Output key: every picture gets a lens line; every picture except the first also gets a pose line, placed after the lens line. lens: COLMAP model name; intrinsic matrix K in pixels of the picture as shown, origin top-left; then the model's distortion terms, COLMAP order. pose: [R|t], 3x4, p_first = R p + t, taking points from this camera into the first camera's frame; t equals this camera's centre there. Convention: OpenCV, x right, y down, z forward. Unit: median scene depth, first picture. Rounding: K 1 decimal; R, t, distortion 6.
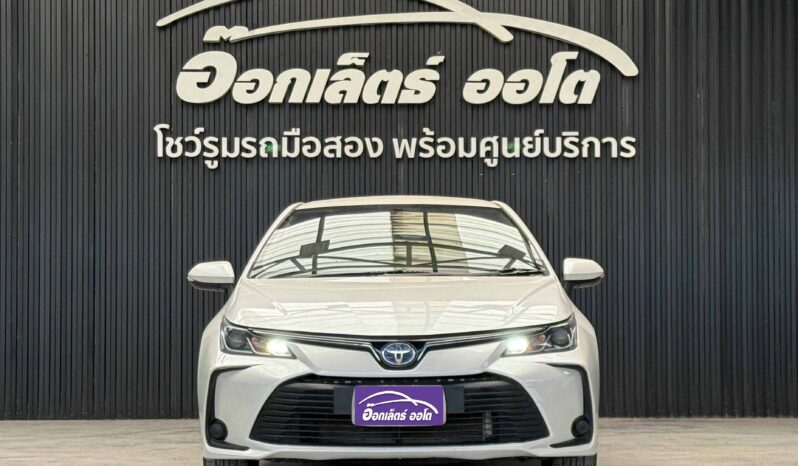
lens RADIAL K [[1903.7, 0, 399.0], [0, 1903.7, 233.0], [0, 0, 1]] dist [0.285606, -0.593796]
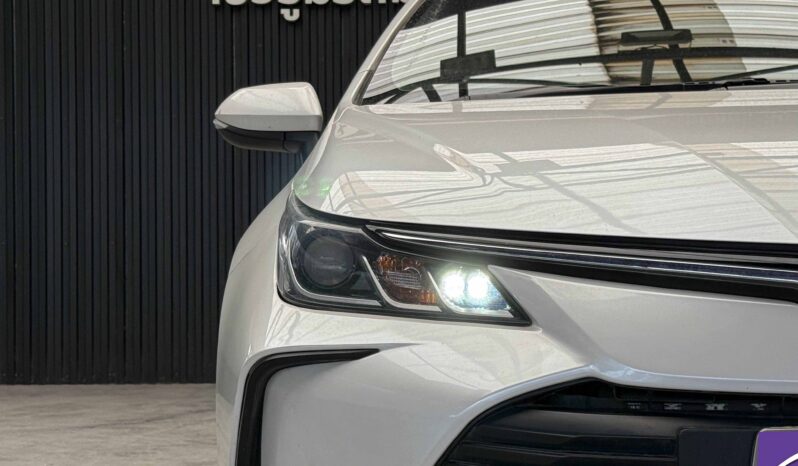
lens RADIAL K [[1903.7, 0, 399.0], [0, 1903.7, 233.0], [0, 0, 1]] dist [0.285606, -0.593796]
pose [[0.998865, -0.003141, -0.047532, -0.052657], [0.004840, 0.999352, 0.035681, 0.035874], [0.047389, -0.035871, 0.998232, 0.617641]]
